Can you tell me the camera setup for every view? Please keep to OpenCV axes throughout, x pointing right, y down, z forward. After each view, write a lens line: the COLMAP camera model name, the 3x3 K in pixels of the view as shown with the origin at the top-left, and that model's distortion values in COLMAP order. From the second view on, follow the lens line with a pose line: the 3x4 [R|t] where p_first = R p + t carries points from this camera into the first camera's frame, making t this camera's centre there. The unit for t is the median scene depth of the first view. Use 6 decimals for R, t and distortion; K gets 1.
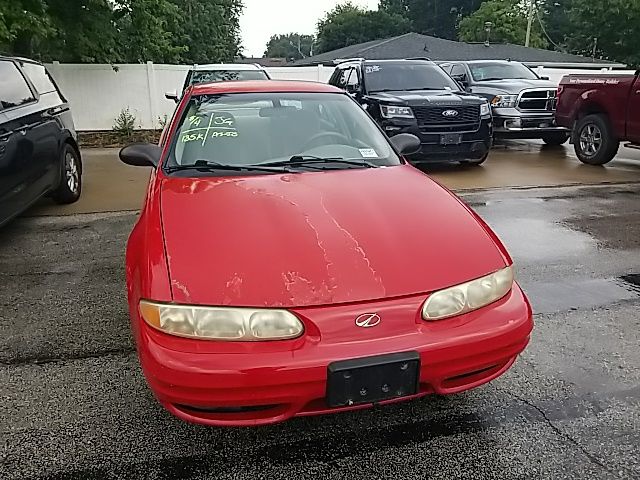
lens RADIAL K [[502.8, 0, 321.3], [0, 502.8, 239.2], [0, 0, 1]] dist [0.017807, -0.035442]
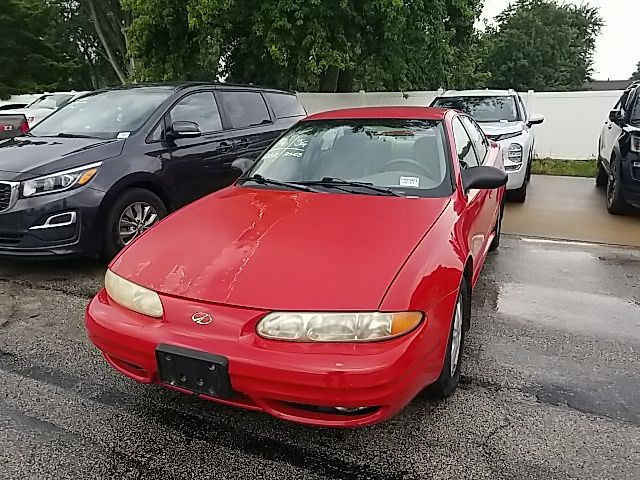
lens RADIAL K [[500.9, 0, 307.5], [0, 500.9, 242.2], [0, 0, 1]] dist [0.041850, -0.063312]
pose [[0.788795, 0.159601, -0.593574, 0.526357], [-0.184348, 0.982673, 0.019243, -0.040449], [0.586360, 0.094246, 0.804549, 0.125970]]
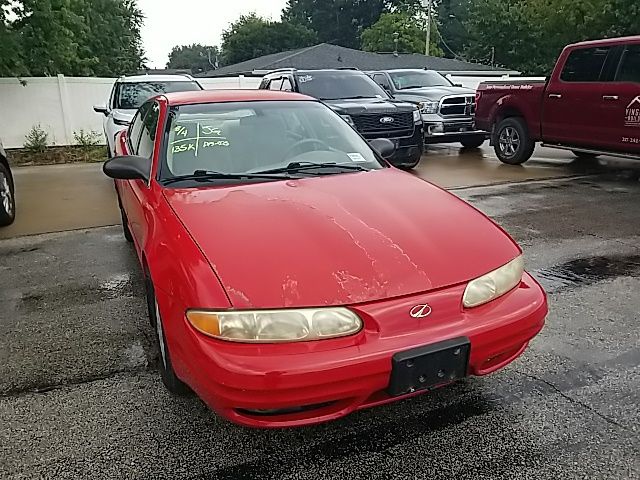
lens RADIAL K [[502.8, 0, 313.0], [0, 502.8, 246.5], [0, 0, 1]] dist [0.017807, -0.035442]
pose [[0.986715, -0.062127, 0.150115, -0.161004], [0.063057, 0.998009, -0.001440, 0.007446], [-0.149726, 0.010886, 0.988668, -0.008335]]
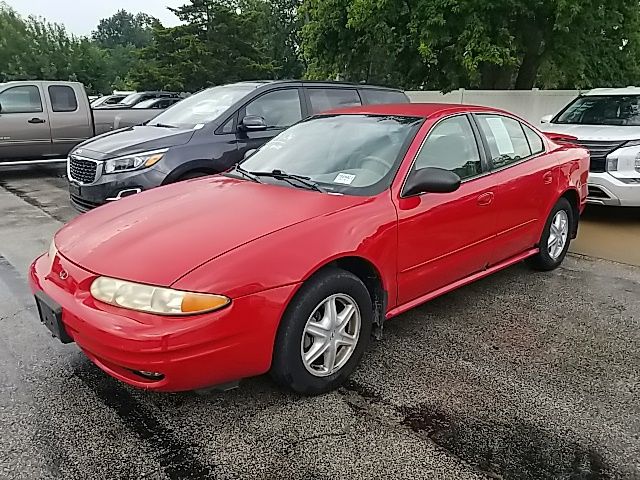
lens RADIAL K [[500.9, 0, 306.2], [0, 500.9, 235.3], [0, 0, 1]] dist [0.041850, -0.063312]
pose [[0.490552, 0.225998, -0.841596, 0.876005], [-0.273194, 0.956980, 0.097742, -0.142224], [0.827480, 0.181971, 0.531190, 0.459650]]
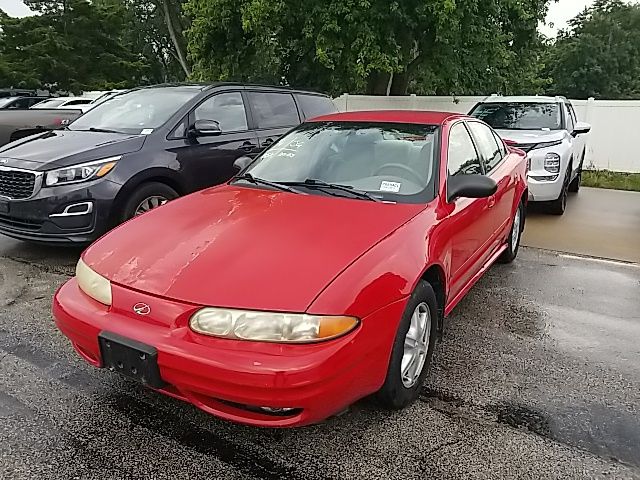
lens RADIAL K [[500.9, 0, 308.0], [0, 500.9, 235.7], [0, 0, 1]] dist [0.041850, -0.063312]
pose [[0.707083, 0.190682, -0.680936, 0.645357], [-0.235098, 0.971570, 0.027942, -0.071974], [0.666905, 0.140329, 0.731810, 0.219198]]
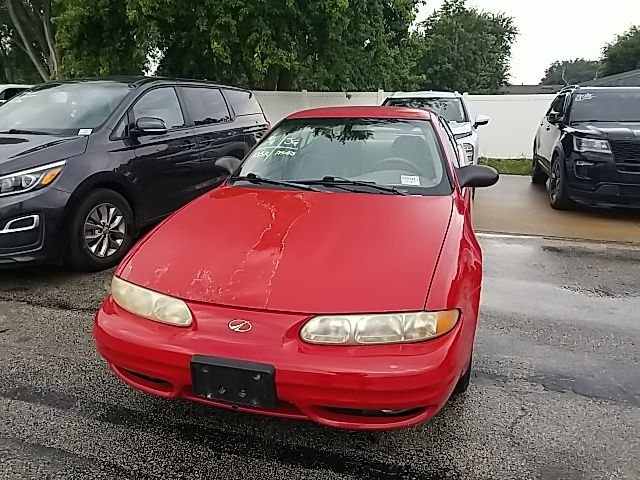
lens RADIAL K [[500.9, 0, 314.5], [0, 500.9, 237.1], [0, 0, 1]] dist [0.041850, -0.063312]
pose [[0.869909, 0.137686, -0.473604, 0.406754], [-0.163213, 0.986505, -0.012991, -0.020638], [0.465424, 0.088599, 0.880642, 0.067618]]
